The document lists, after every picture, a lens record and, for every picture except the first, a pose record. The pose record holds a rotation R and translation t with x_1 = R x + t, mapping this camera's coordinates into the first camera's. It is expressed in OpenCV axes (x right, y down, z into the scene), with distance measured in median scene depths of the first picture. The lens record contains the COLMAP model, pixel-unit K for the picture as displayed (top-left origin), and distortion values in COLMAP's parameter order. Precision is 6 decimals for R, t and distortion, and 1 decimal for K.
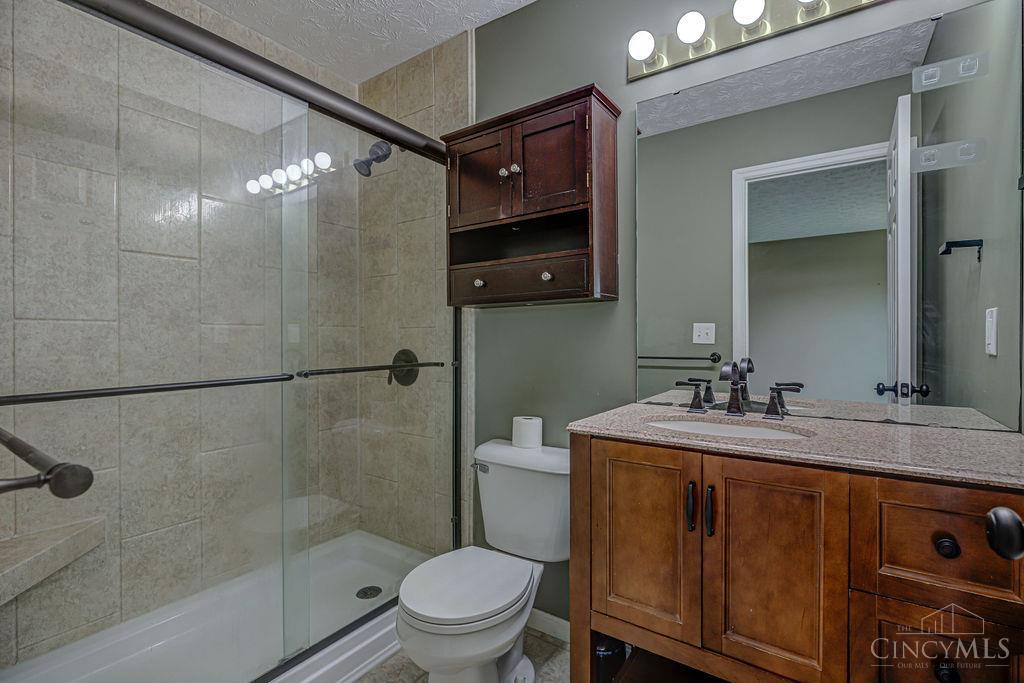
lens RADIAL K [[473.1, 0, 515.4], [0, 473.1, 335.4], [0, 0, 1]] dist [-0.007693, 0.000151]
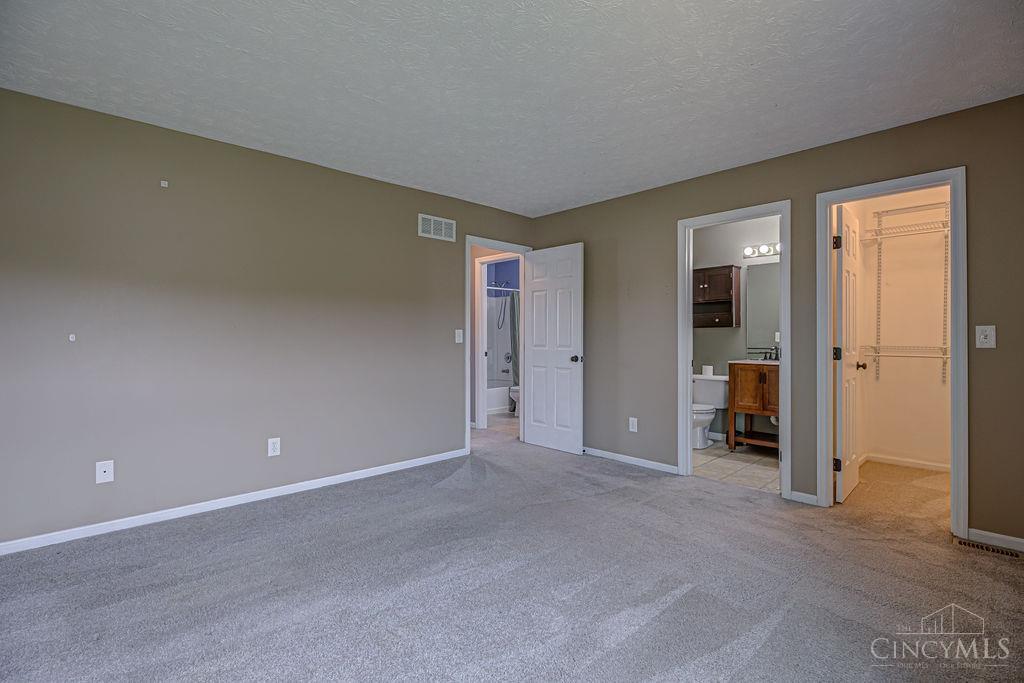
lens RADIAL K [[473.1, 0, 514.2], [0, 473.1, 339.0], [0, 0, 1]] dist [-0.007693, 0.000151]
pose [[0.978399, 0.000313, -0.206726, -0.340786], [-0.000385, 1.000000, -0.000312, 0.003832], [0.206726, 0.000385, 0.978399, -1.340274]]
